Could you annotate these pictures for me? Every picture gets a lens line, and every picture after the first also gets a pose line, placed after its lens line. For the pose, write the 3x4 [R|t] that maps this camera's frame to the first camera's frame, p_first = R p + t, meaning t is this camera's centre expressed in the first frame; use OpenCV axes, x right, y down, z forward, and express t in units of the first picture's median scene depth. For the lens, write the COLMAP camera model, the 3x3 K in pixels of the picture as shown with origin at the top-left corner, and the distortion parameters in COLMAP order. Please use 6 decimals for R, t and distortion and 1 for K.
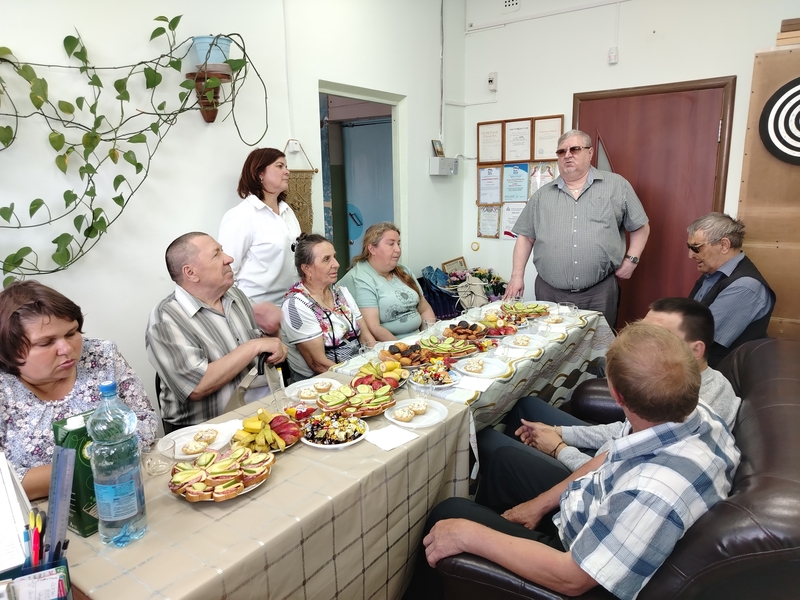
lens RADIAL K [[551.2, 0, 390.9], [0, 551.2, 308.1], [0, 0, 1]] dist [-0.000656, -0.008652]
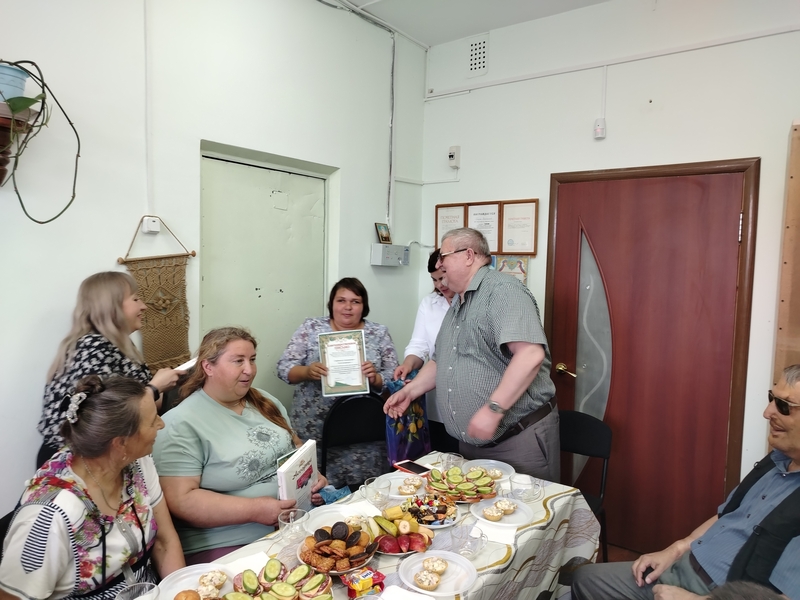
lens RADIAL K [[551.2, 0, 391.2], [0, 551.2, 310.4], [0, 0, 1]] dist [-0.000656, -0.008652]
pose [[0.999162, 0.040794, -0.003298, 0.132946], [-0.040877, 0.990739, -0.129478, -0.096314], [-0.002015, 0.129505, 0.991577, 0.280532]]
